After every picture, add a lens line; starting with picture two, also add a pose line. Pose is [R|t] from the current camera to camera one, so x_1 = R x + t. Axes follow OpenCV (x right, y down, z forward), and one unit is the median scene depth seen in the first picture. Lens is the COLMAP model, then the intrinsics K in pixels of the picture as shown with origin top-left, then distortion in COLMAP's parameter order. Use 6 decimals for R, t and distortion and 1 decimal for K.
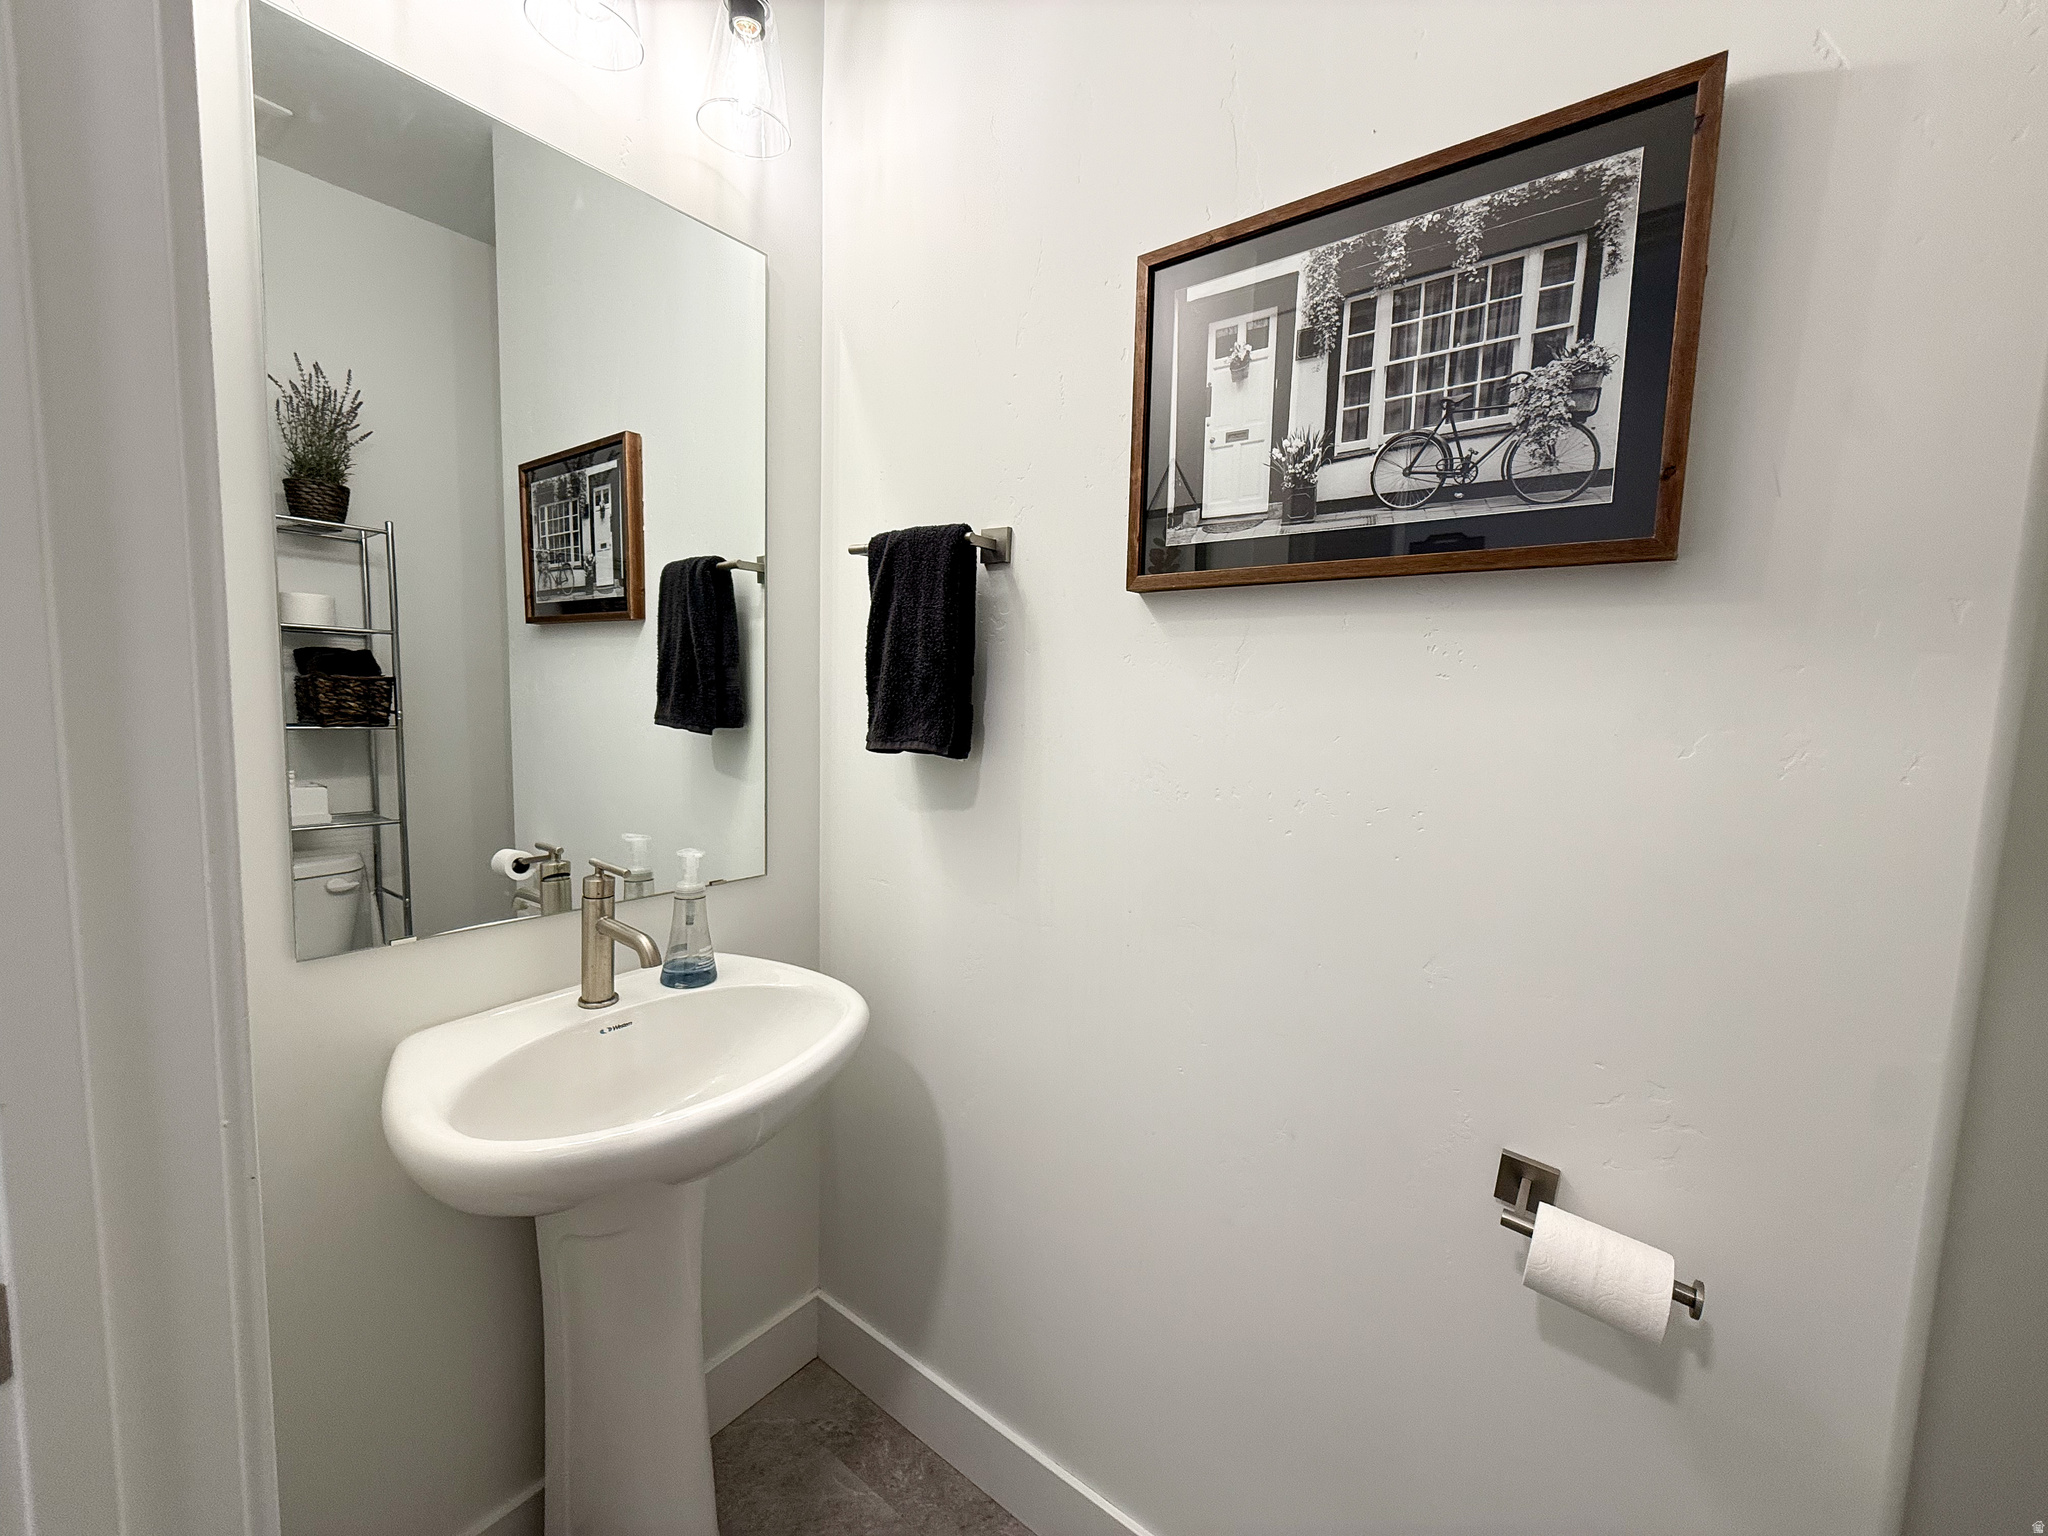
lens RADIAL K [[822.1, 0, 1029.0], [0, 822.1, 770.3], [0, 0, 1]] dist [0.000616, -0.000225]
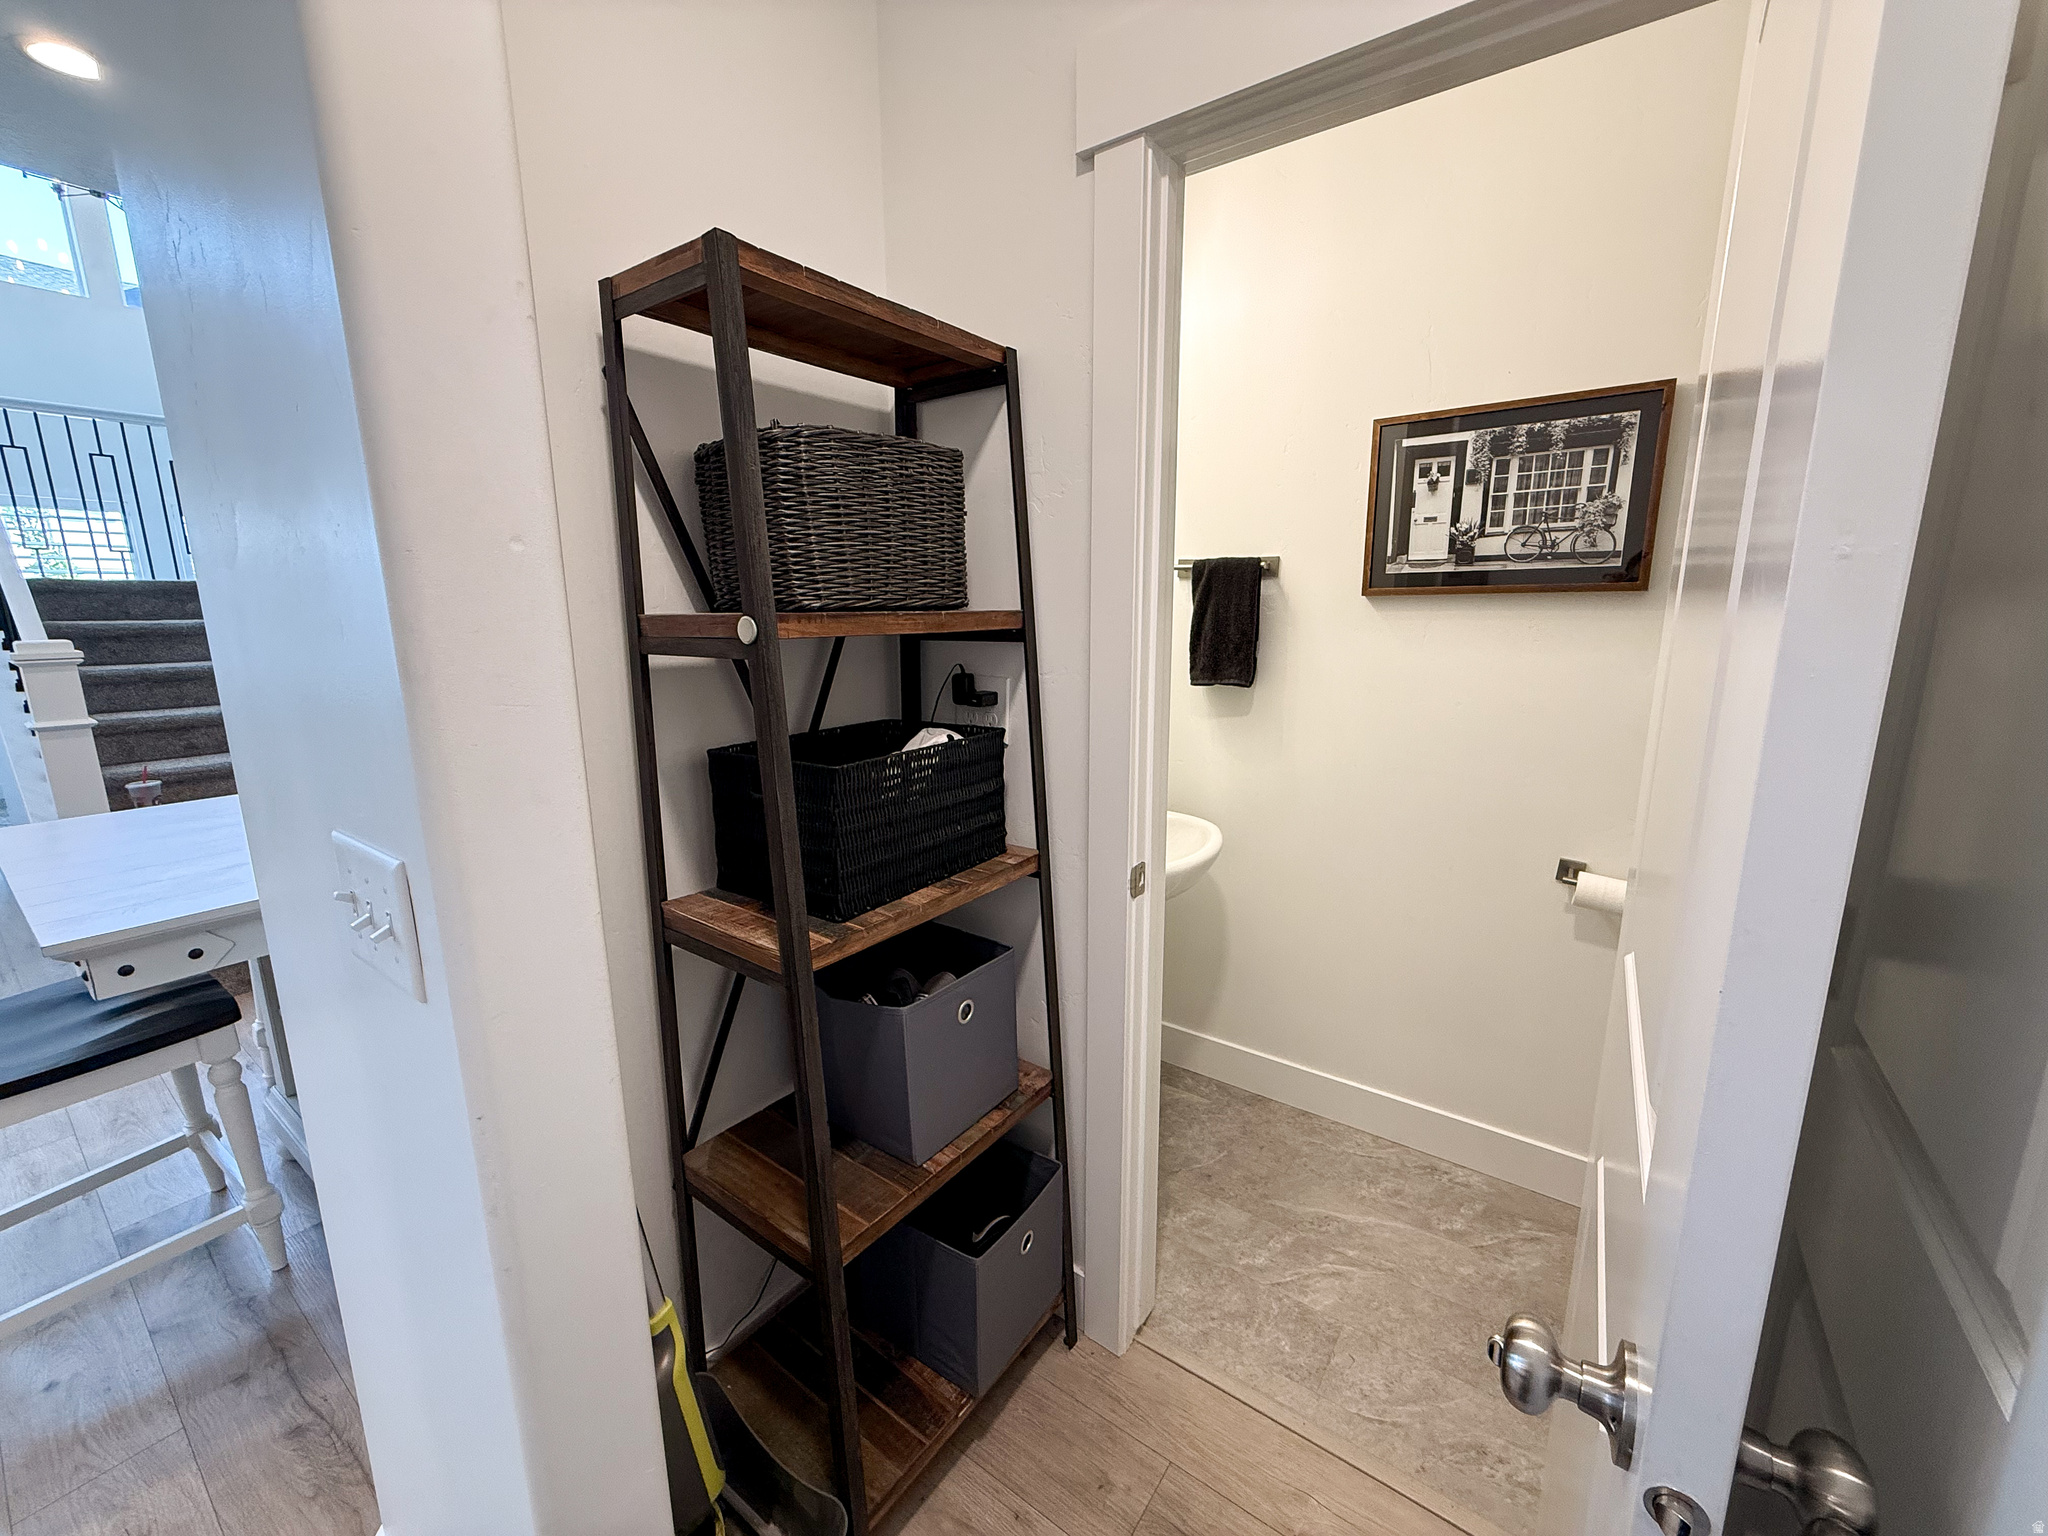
lens RADIAL K [[817.1, 0, 1017.6], [0, 817.1, 767.8], [0, 0, 1]] dist [0.001508, 0.000169]
pose [[0.998721, -0.044562, 0.023903, -0.933119], [0.041934, 0.994002, 0.101006, -0.061143], [-0.028260, -0.099875, 0.994599, -1.133252]]
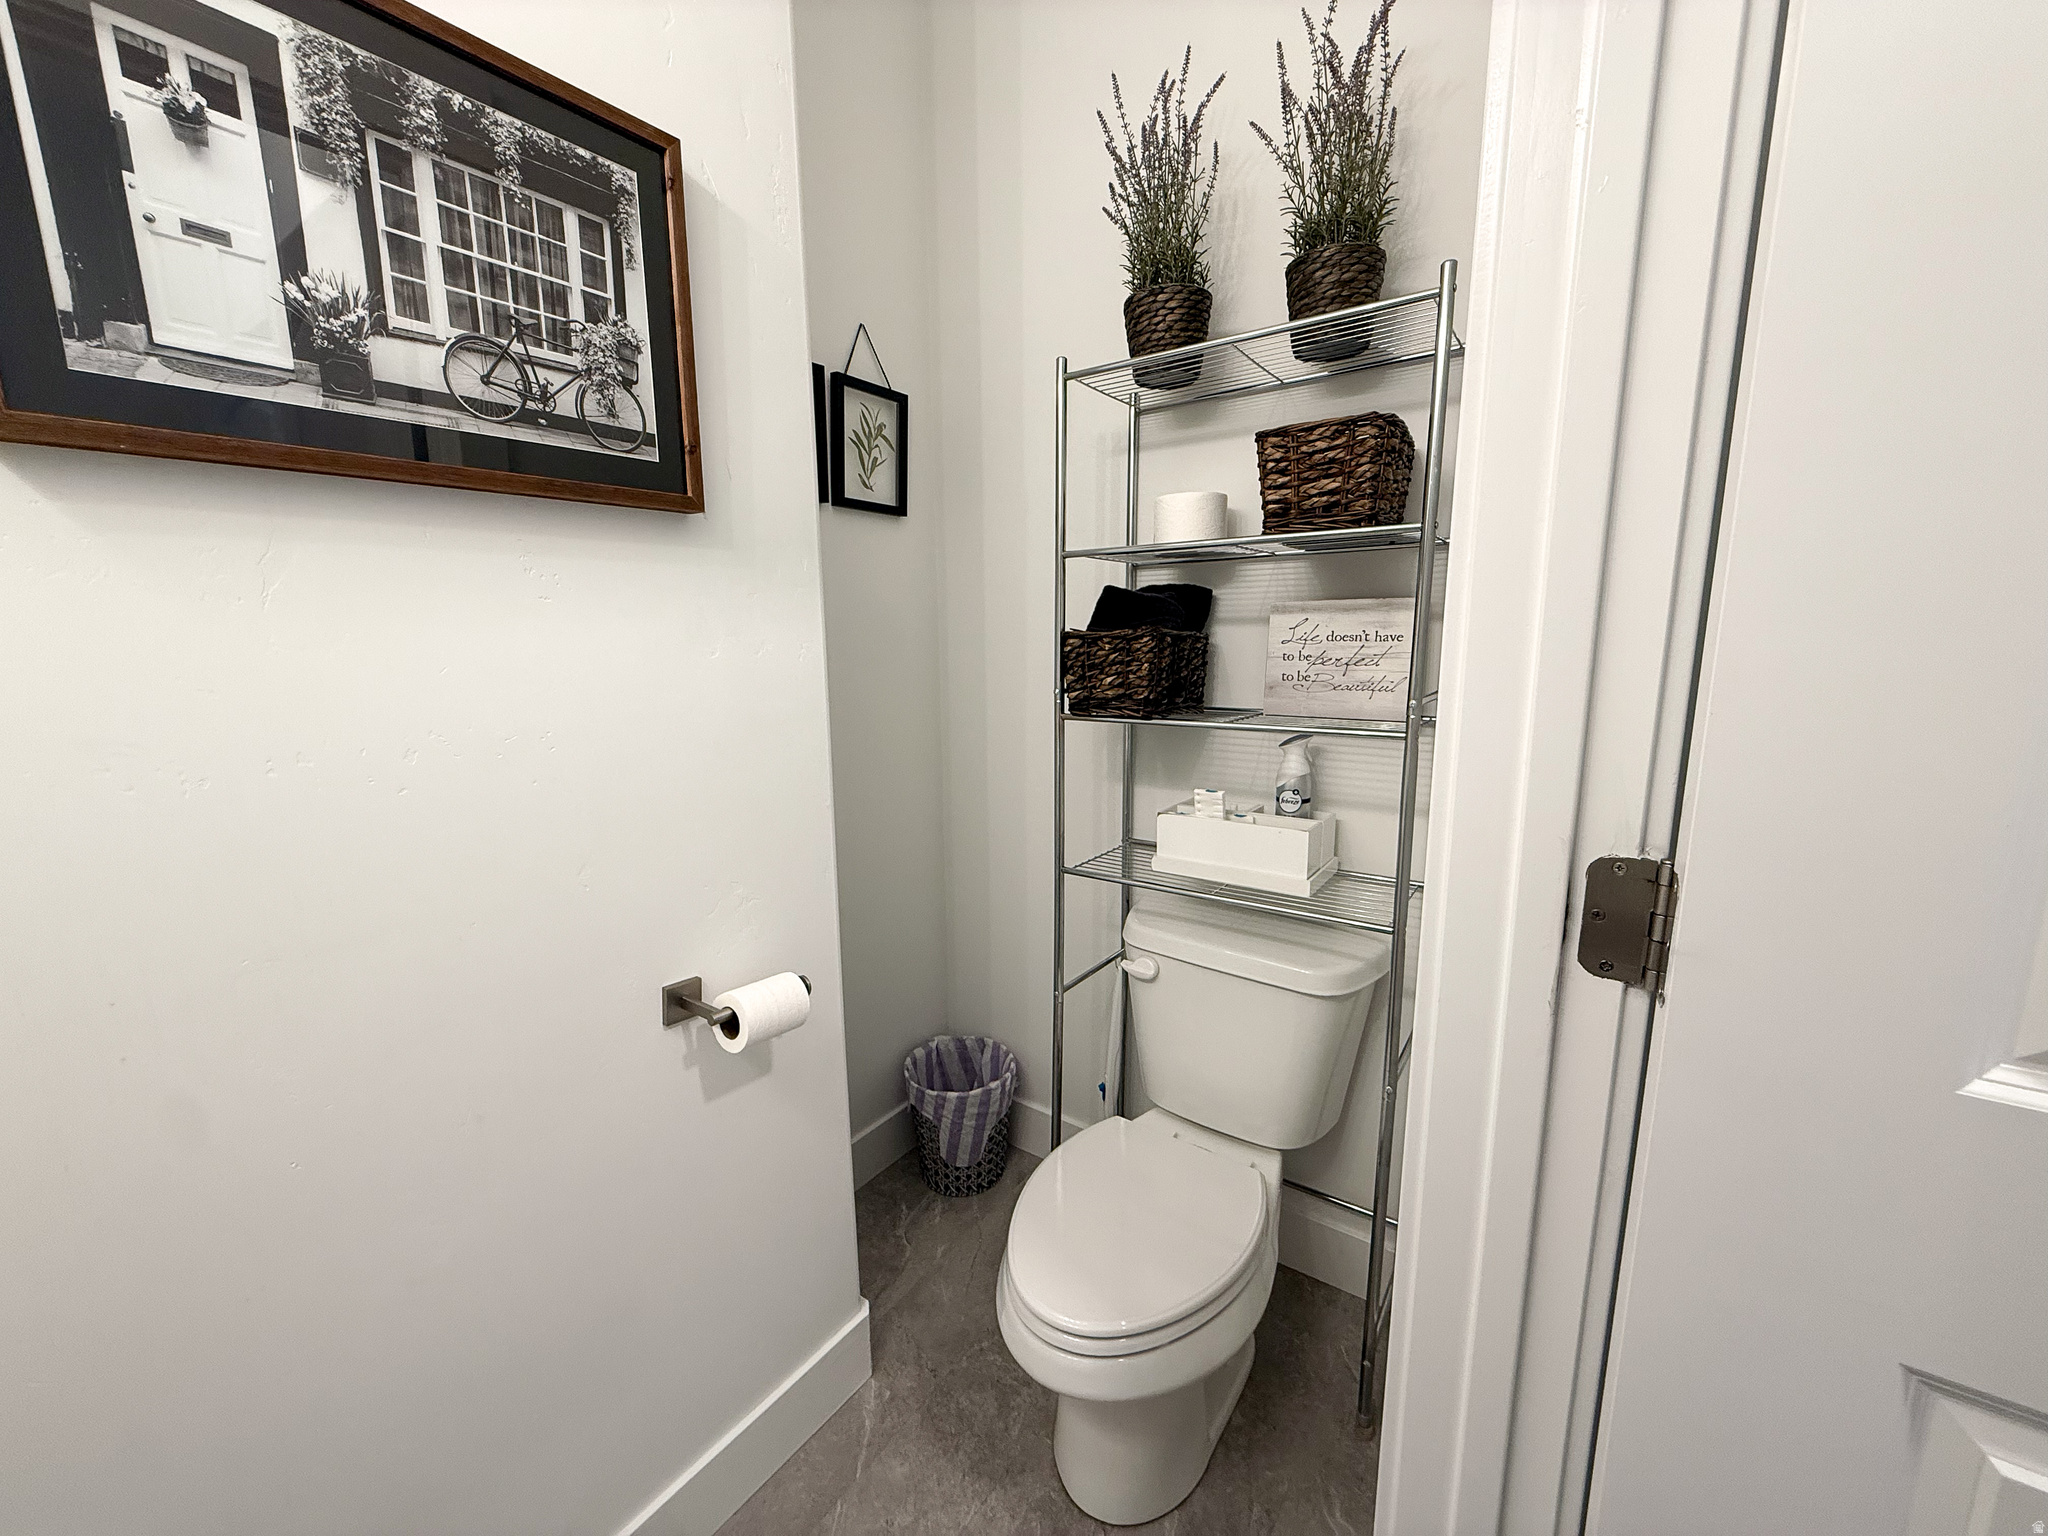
lens RADIAL K [[817.1, 0, 1017.6], [0, 817.1, 767.8], [0, 0, 1]] dist [0.001508, 0.000169]
pose [[-0.036342, -0.203645, 0.978370, -0.588004], [0.105203, 0.972797, 0.206393, -0.059317], [-0.993787, 0.110428, -0.013929, 0.461559]]
